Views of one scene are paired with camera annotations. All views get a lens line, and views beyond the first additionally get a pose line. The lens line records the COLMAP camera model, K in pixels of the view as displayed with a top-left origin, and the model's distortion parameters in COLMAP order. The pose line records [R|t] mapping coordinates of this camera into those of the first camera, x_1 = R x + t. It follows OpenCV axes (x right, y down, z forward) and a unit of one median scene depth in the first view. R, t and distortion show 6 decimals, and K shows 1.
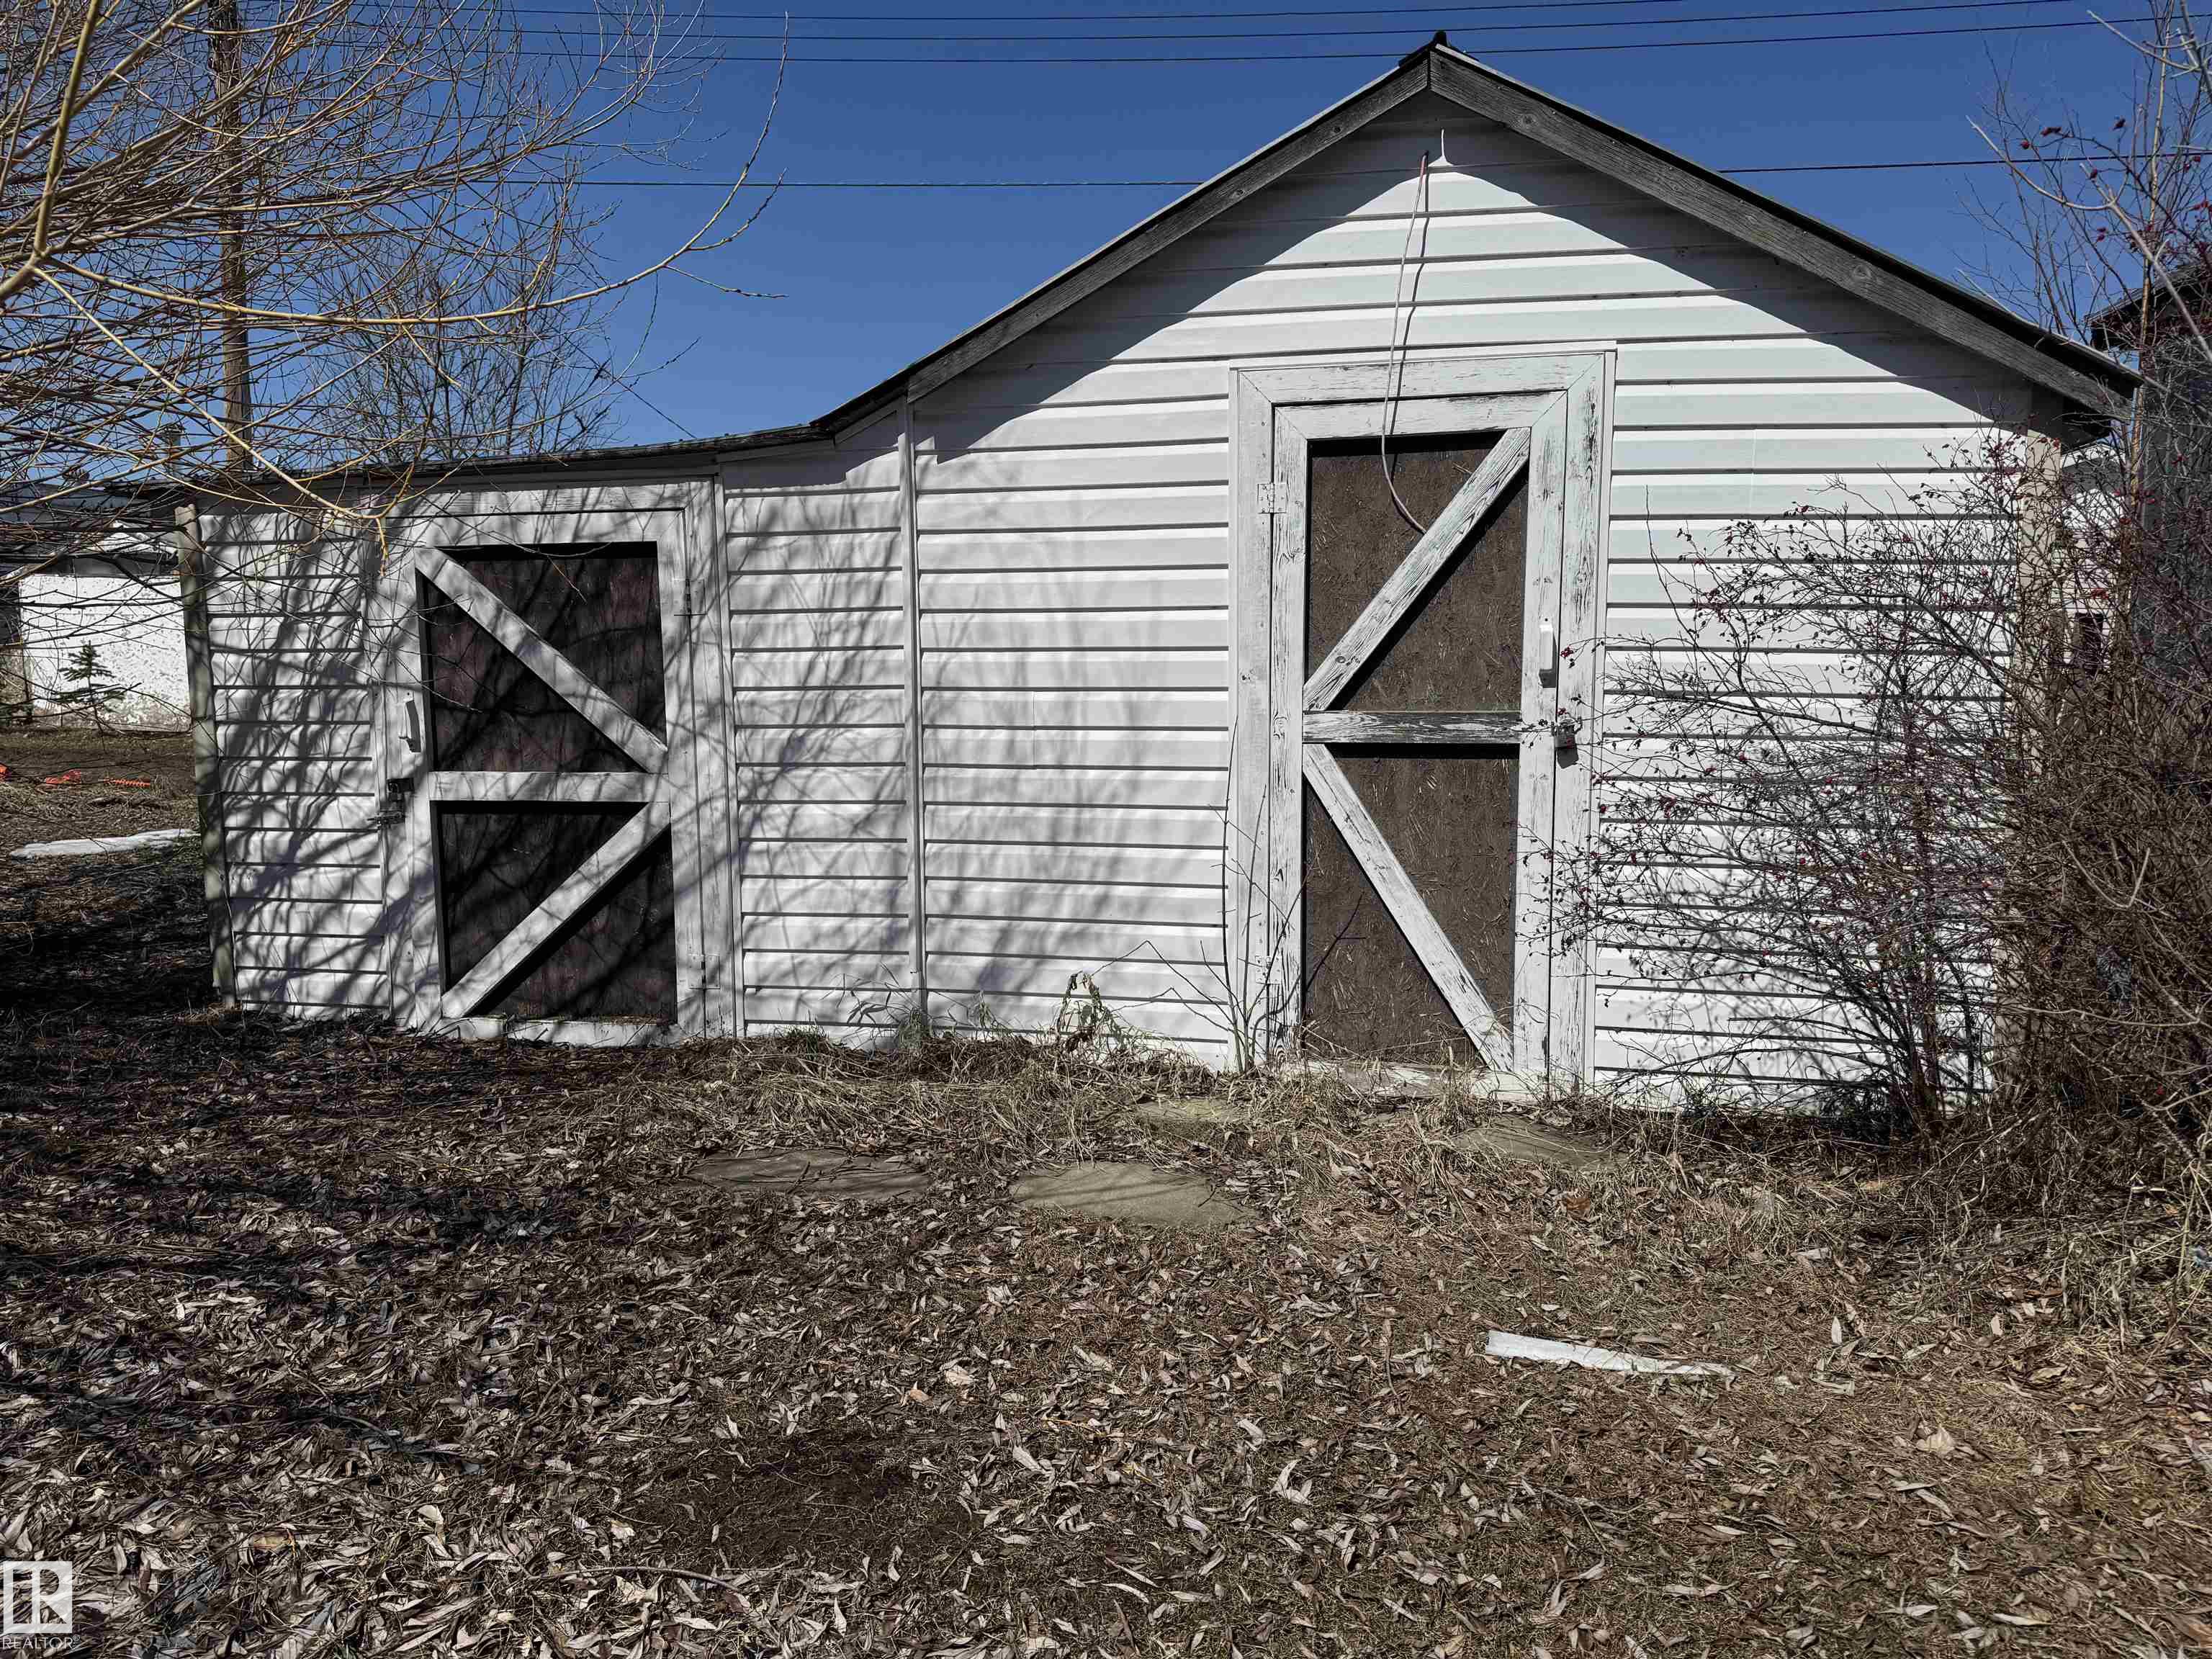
lens RADIAL K [[1565.4, 0, 1107.7], [0, 1565.4, 826.8], [0, 0, 1]] dist [0.010516, -0.010909]
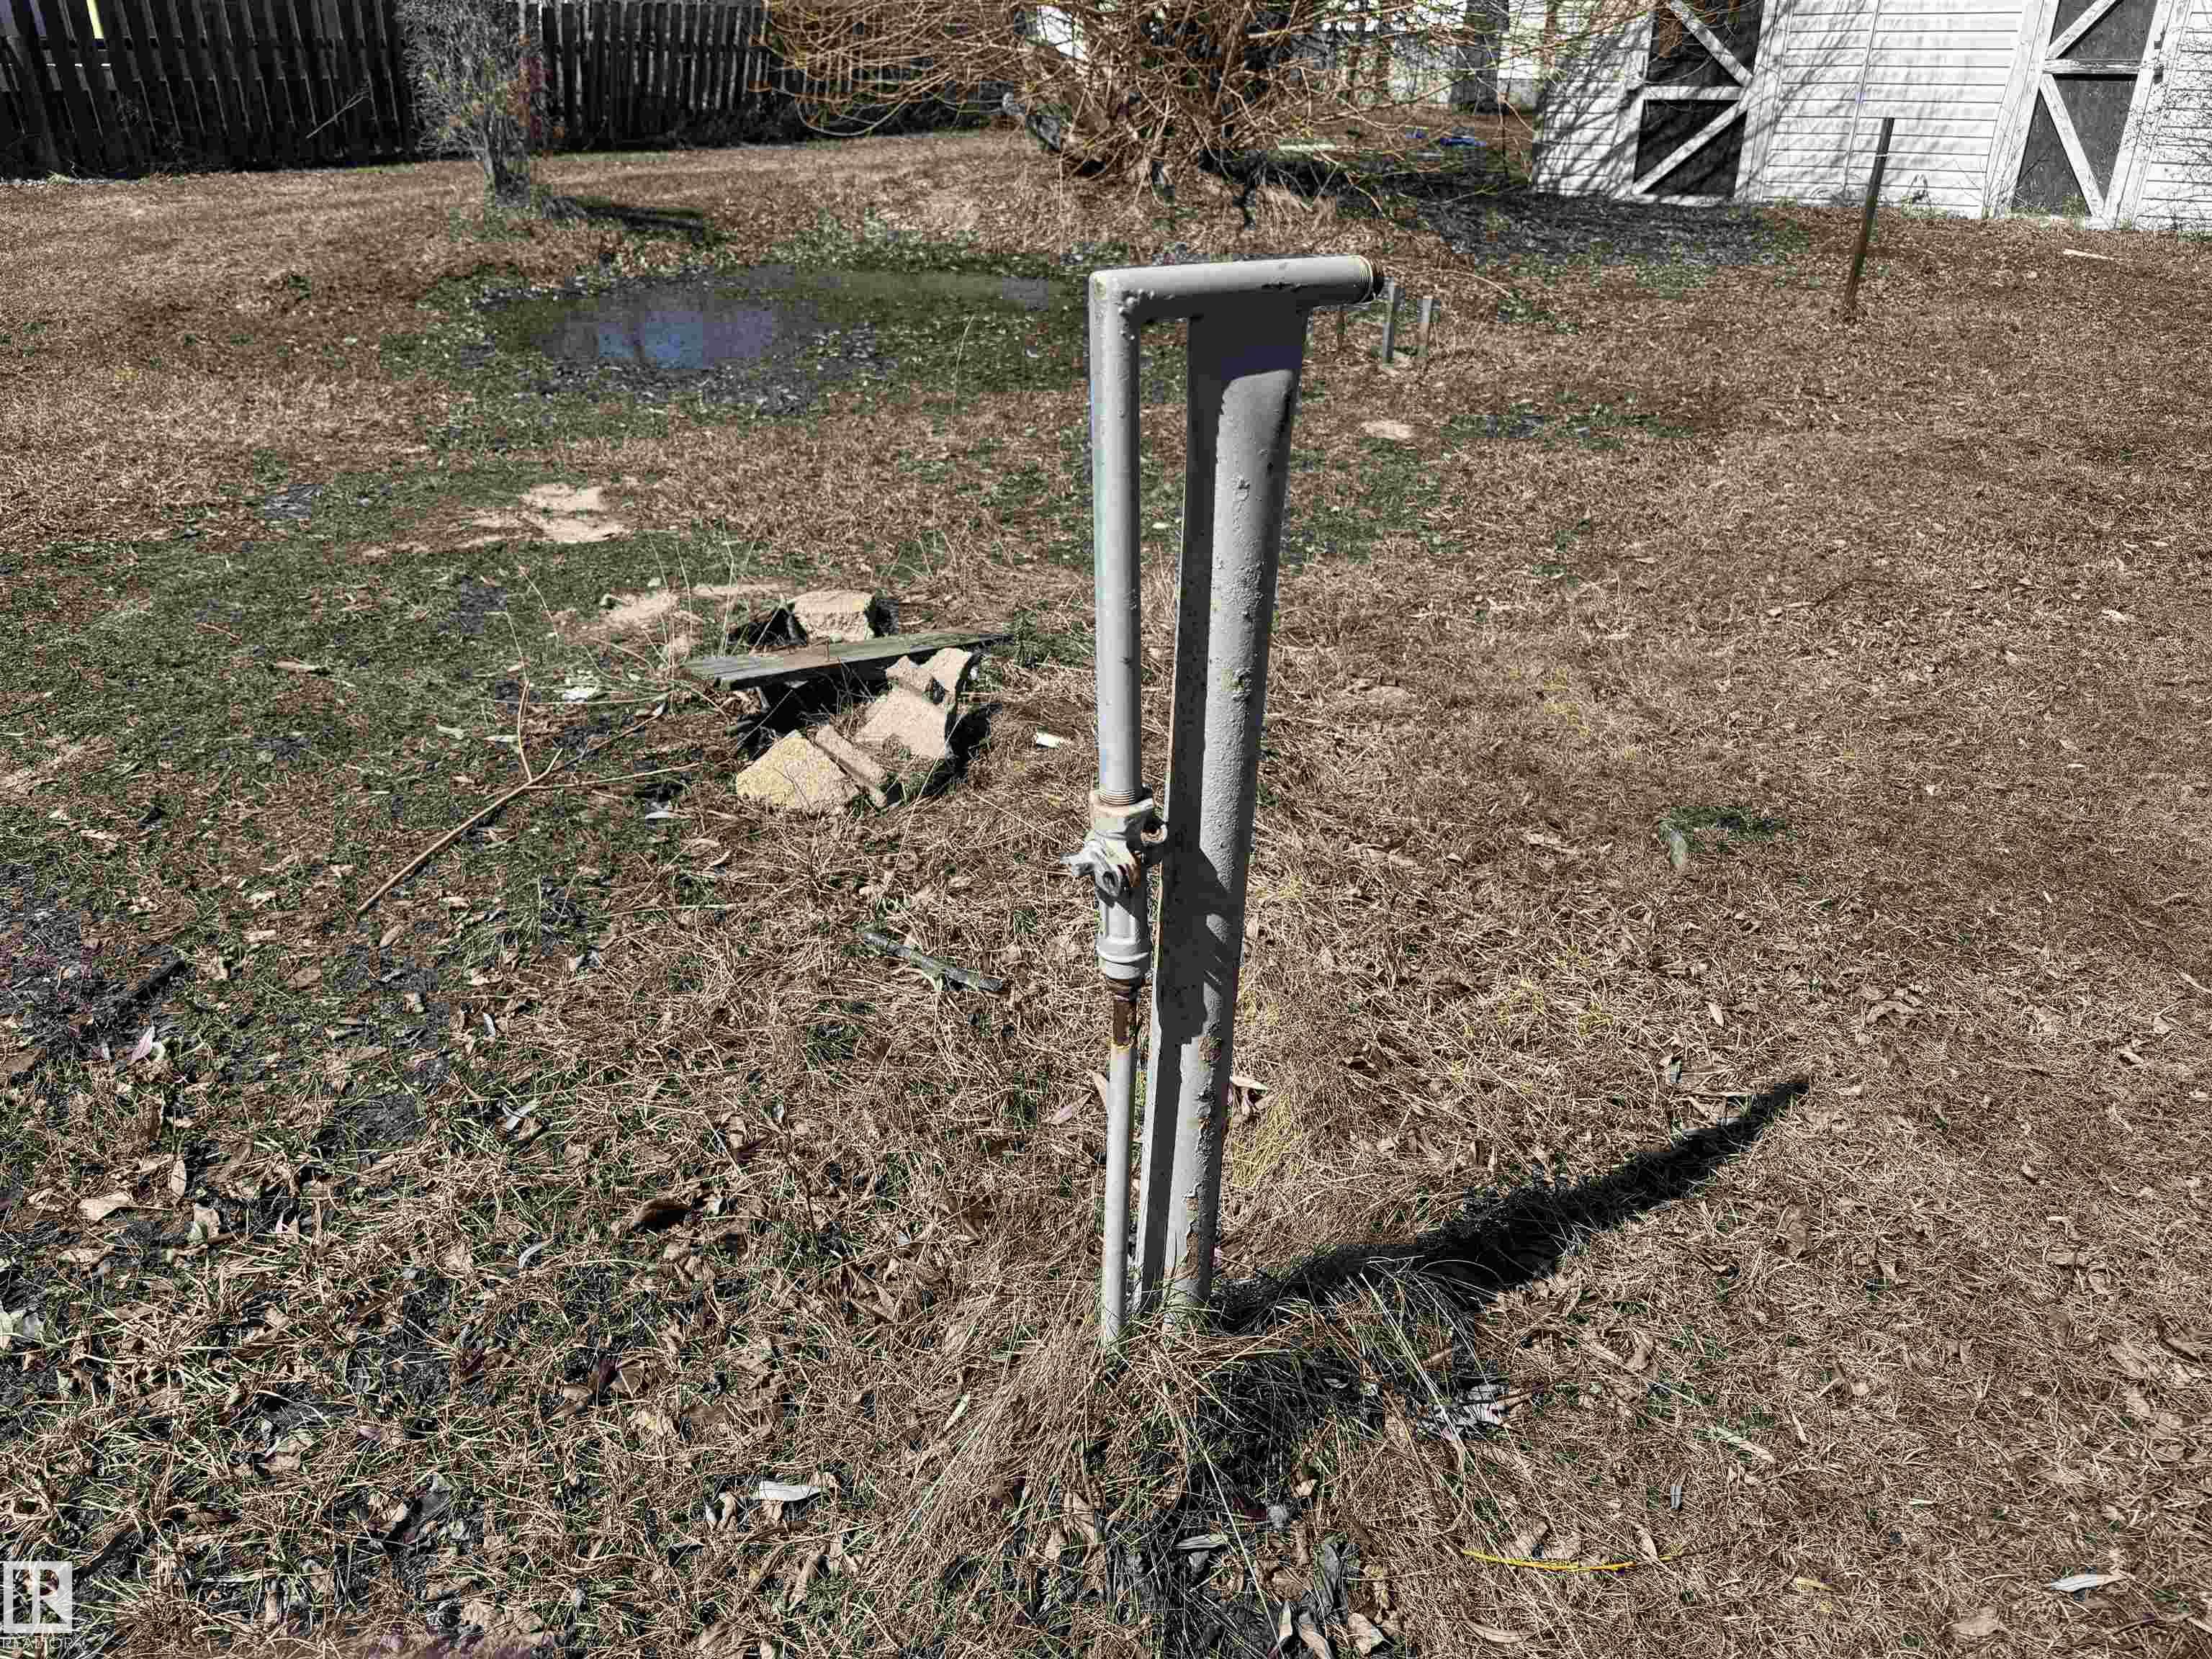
lens RADIAL K [[1565.4, 0, 1102.3], [0, 1565.4, 824.3], [0, 0, 1]] dist [0.010516, -0.010909]
pose [[0.931279, 0.157714, -0.328398, -0.233133], [-0.022796, 0.924895, 0.379539, 0.123946], [0.363592, -0.345970, 0.864931, -1.903795]]
